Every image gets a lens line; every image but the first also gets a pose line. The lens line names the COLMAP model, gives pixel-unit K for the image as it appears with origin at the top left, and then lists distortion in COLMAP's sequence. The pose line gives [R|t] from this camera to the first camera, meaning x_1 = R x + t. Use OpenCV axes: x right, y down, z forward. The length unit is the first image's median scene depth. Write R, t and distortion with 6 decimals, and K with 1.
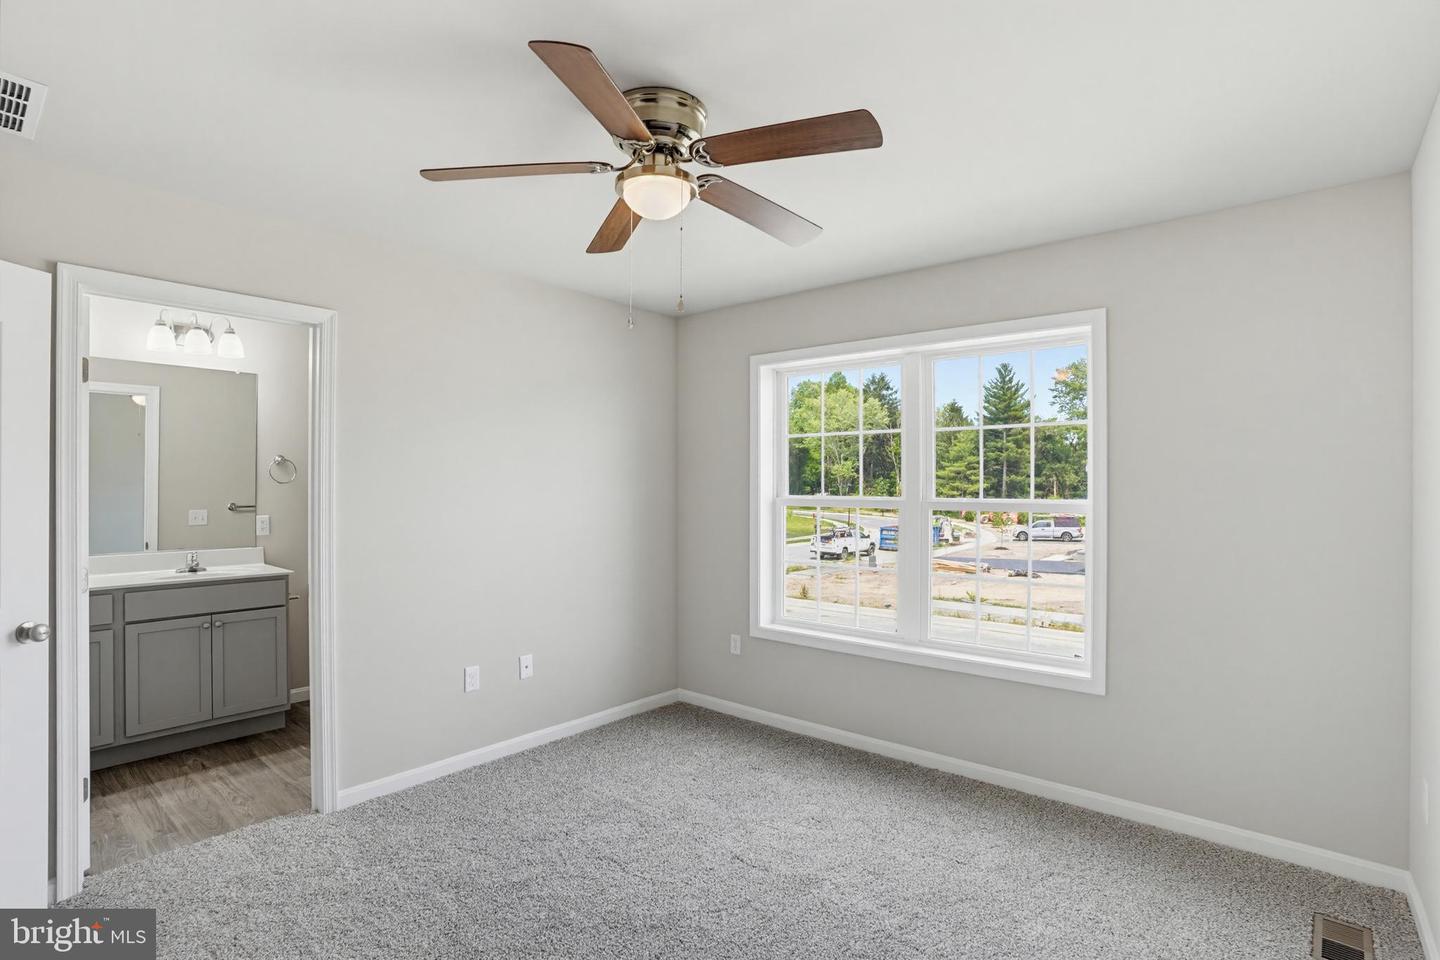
lens RADIAL K [[739.6, 0, 720.0], [0, 739.6, 480.0], [0, 0, 1]] dist [0.013444, 0.001264]
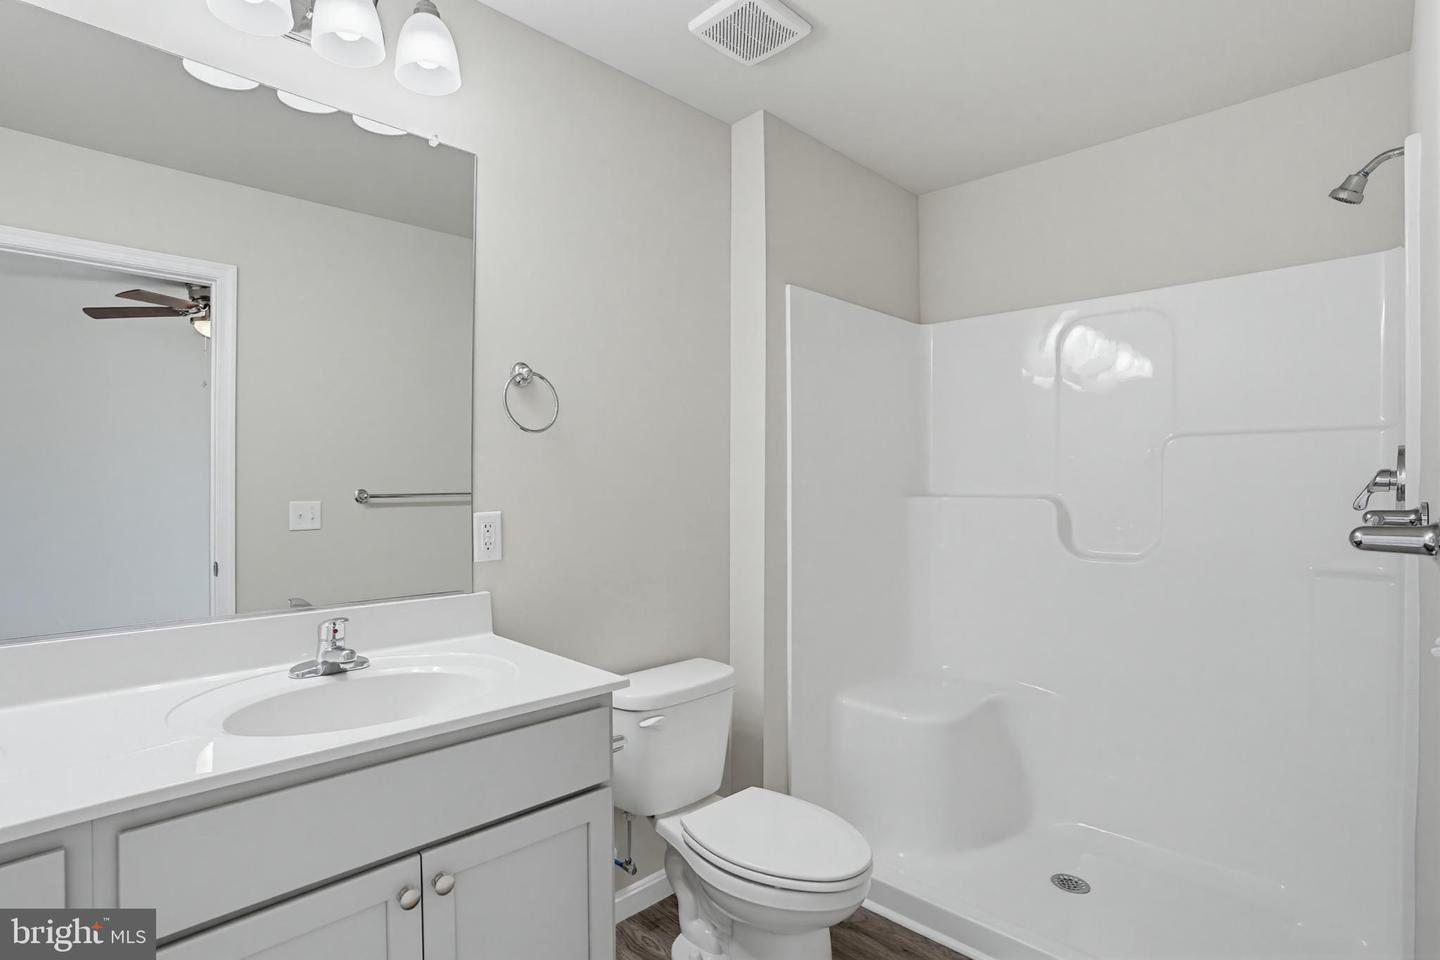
lens RADIAL K [[727.0, 0, 698.4], [0, 727.0, 483.2], [0, 0, 1]] dist [-0.050071, 0.032703]
pose [[0.997500, -0.001589, -0.070653, -0.510158], [0.002005, 0.999981, 0.005806, 0.033649], [0.070643, -0.005933, 0.997484, 0.672918]]
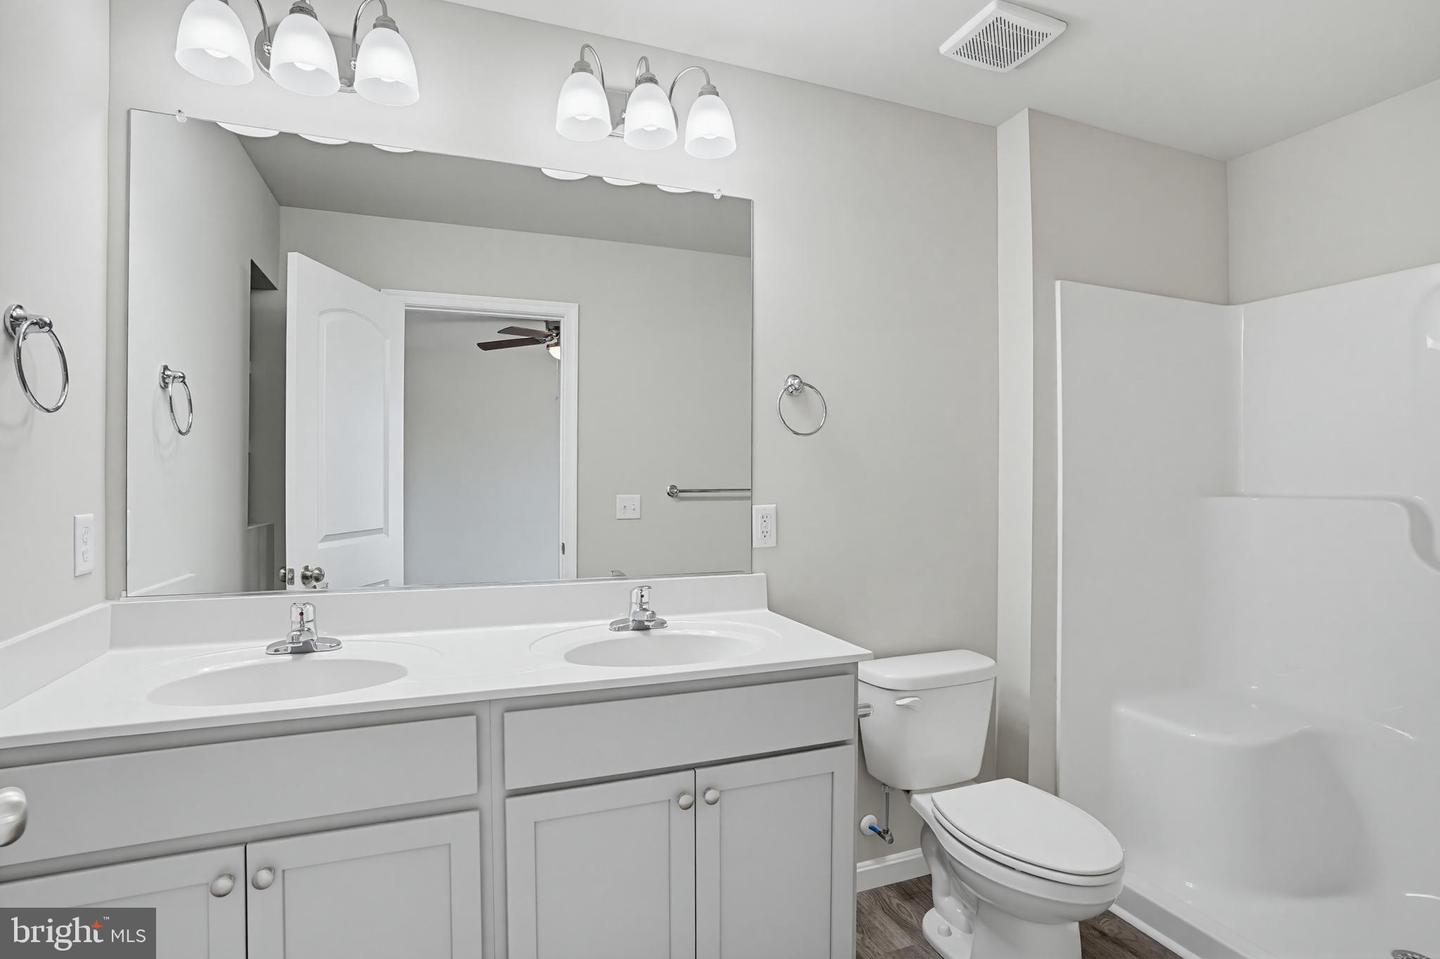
lens RADIAL K [[739.6, 0, 720.0], [0, 739.6, 479.5], [0, 0, 1]] dist [0.013444, 0.001264]
pose [[0.896143, 0.000808, -0.443765, -0.467081], [0.001395, 0.999988, 0.004638, 0.032881], [0.443763, -0.004776, 0.896131, 0.622266]]
